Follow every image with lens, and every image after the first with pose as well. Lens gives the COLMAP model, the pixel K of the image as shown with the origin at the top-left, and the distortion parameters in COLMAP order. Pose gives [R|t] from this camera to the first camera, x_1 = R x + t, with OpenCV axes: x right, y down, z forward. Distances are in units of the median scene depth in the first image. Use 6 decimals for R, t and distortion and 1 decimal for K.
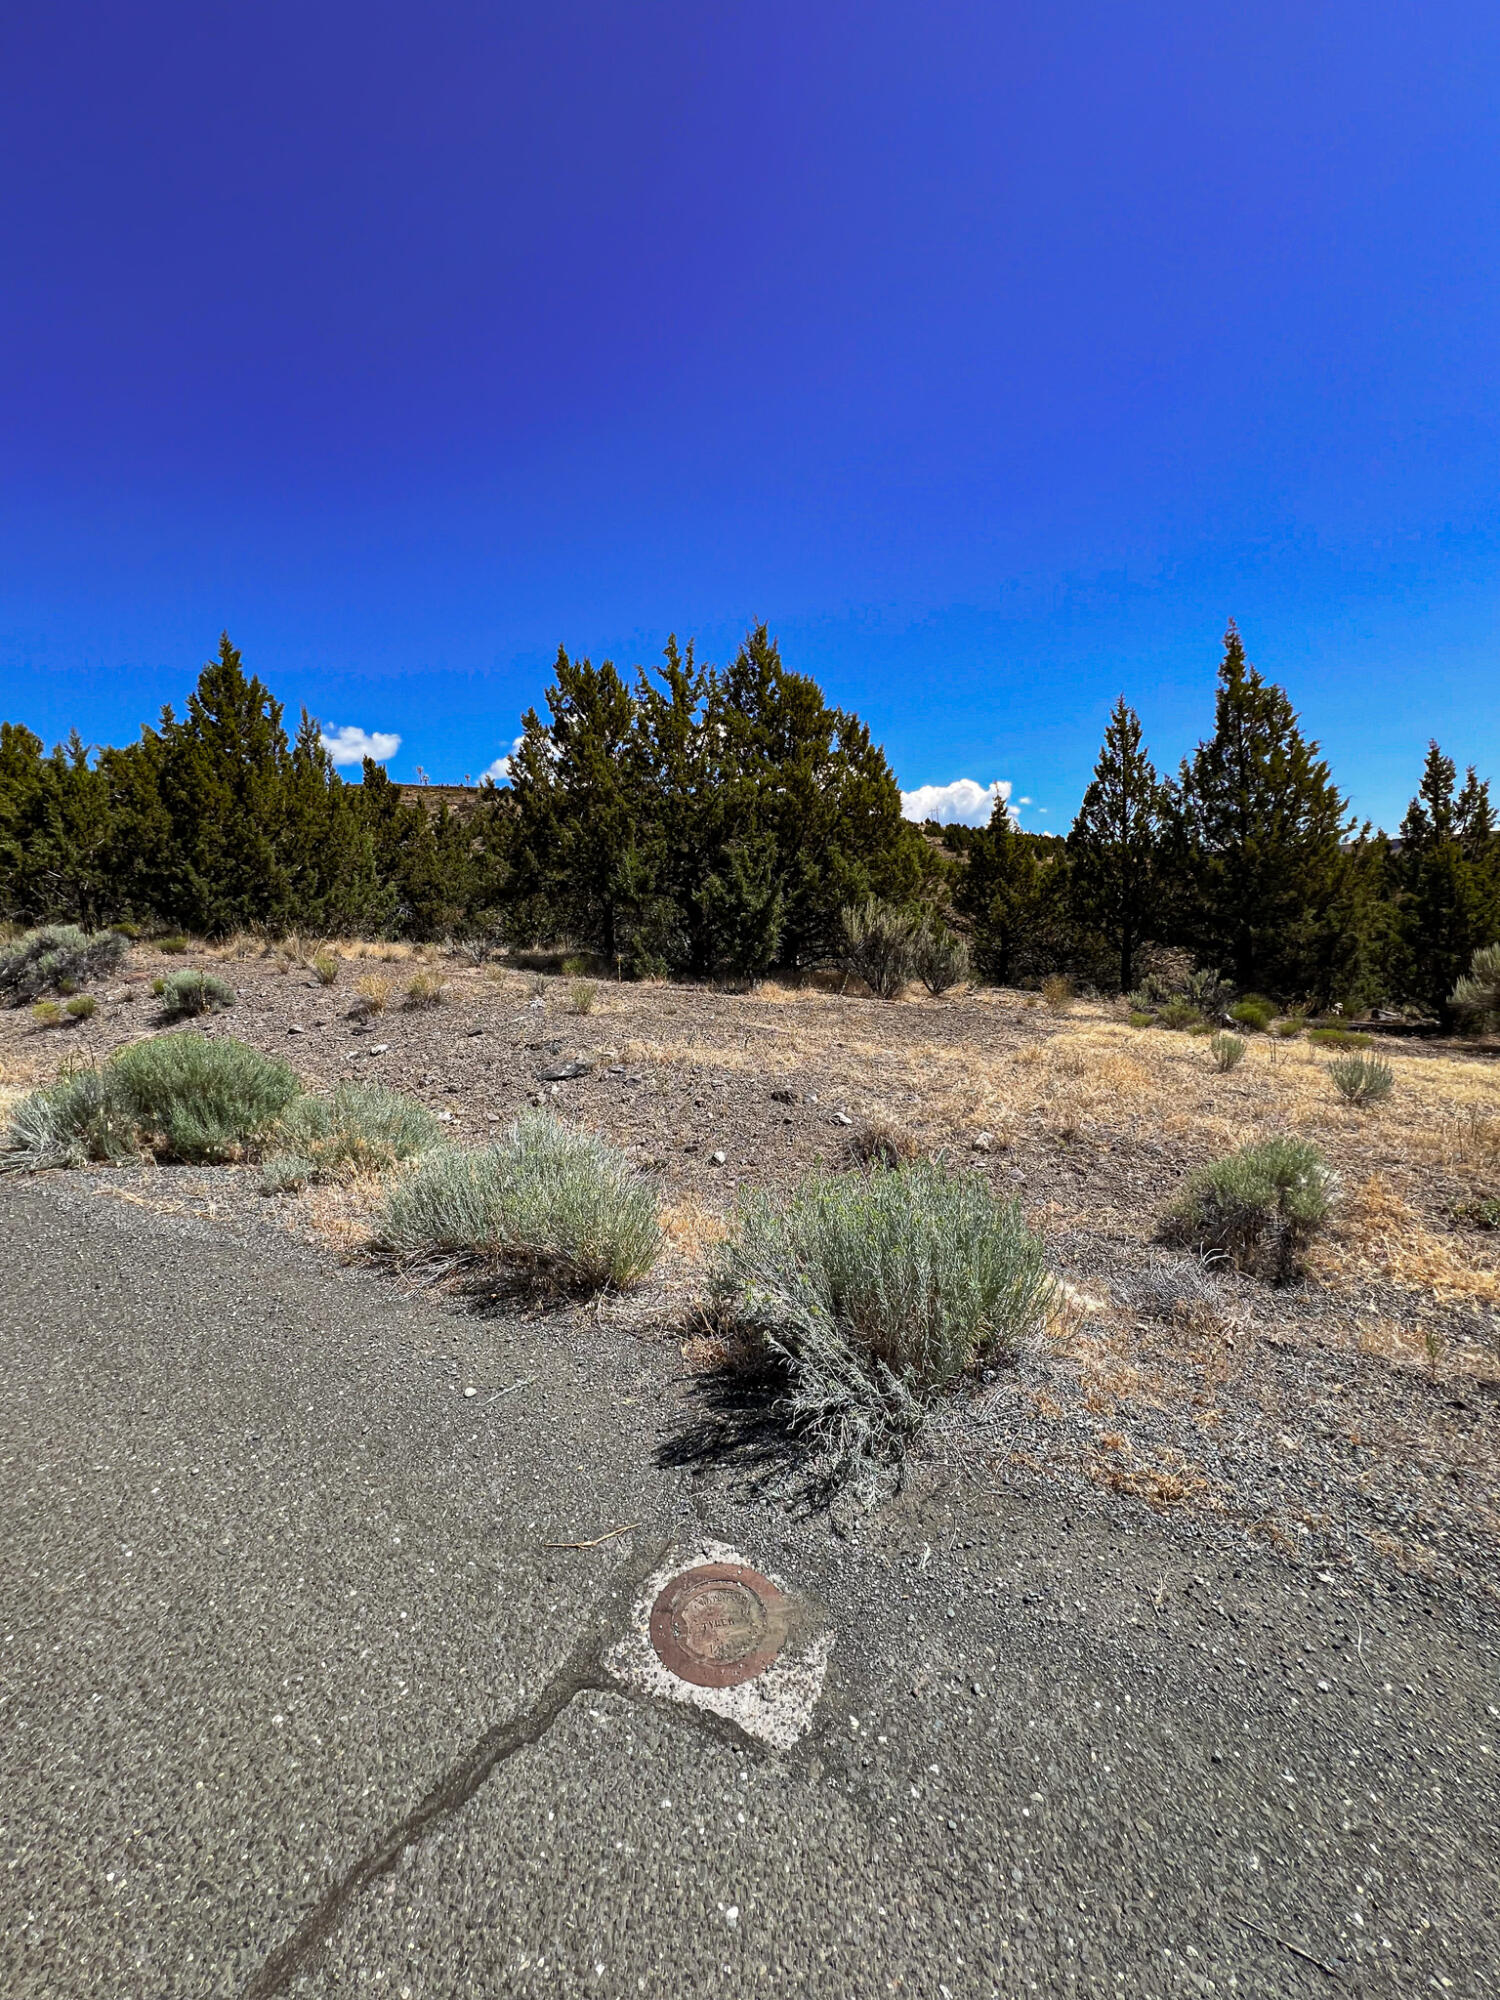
lens RADIAL K [[794.2, 0, 757.9], [0, 794.2, 996.9], [0, 0, 1]] dist [-0.000234, -0.000196]
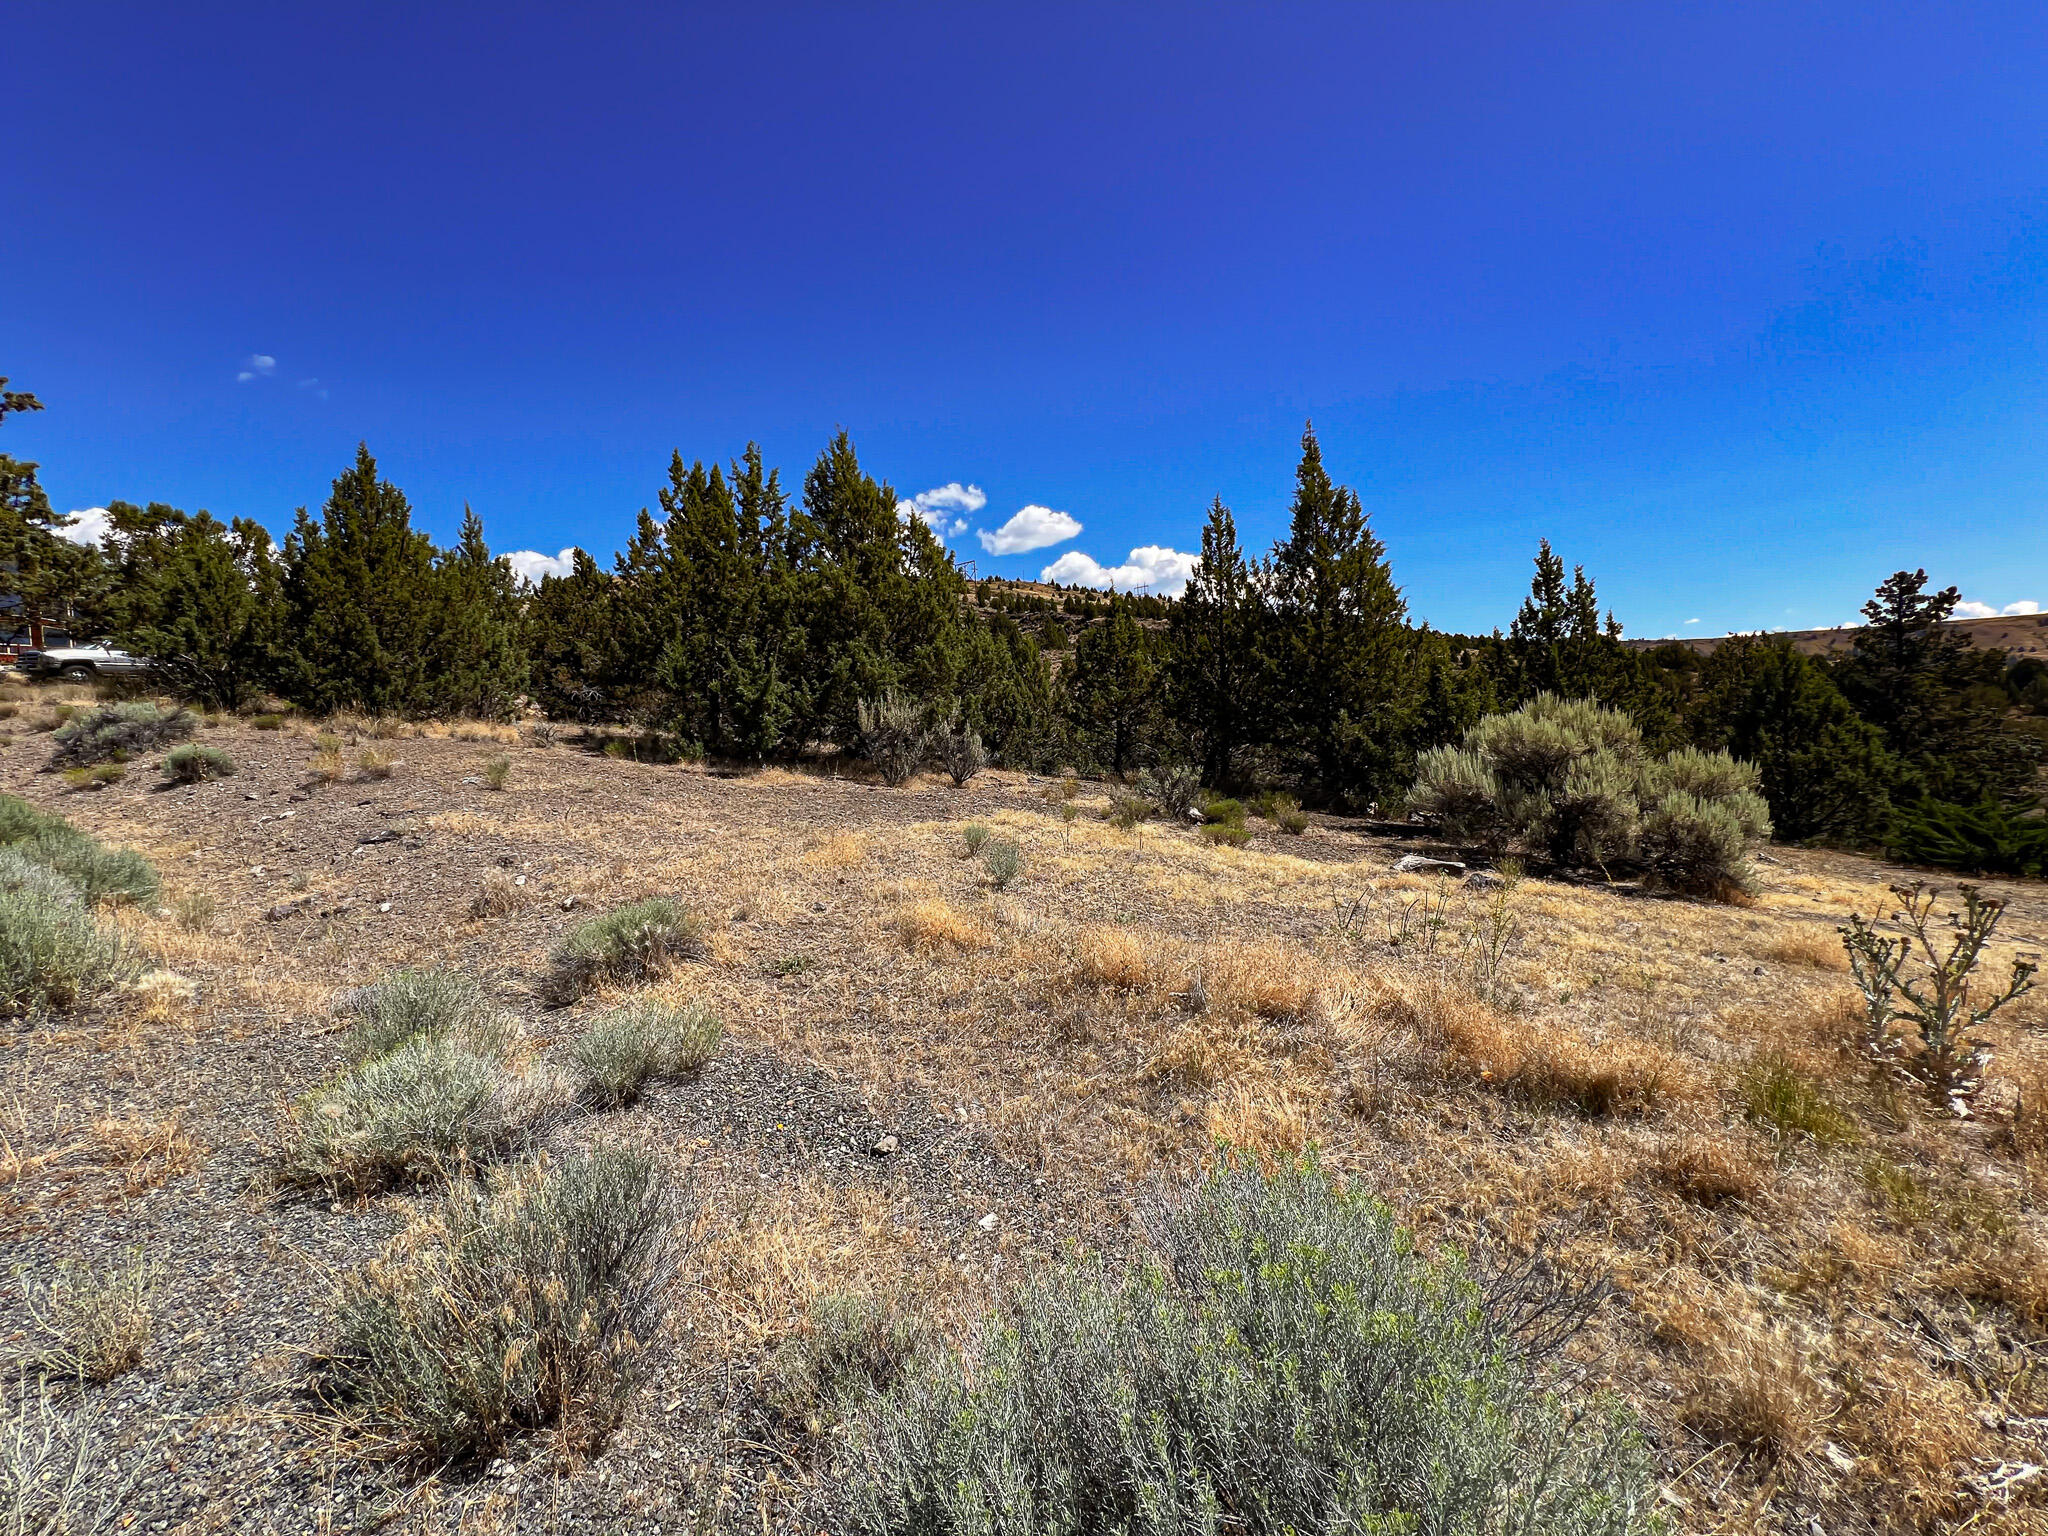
lens RADIAL K [[813.3, 0, 1012.2], [0, 813.3, 768.4], [0, 0, 1]] dist [-0.000234, -0.000196]
pose [[0.996607, 0.024968, -0.078434, 0.375768], [-0.026655, 0.999434, -0.020537, -0.003424], [0.077876, 0.022558, 0.996708, -0.060417]]
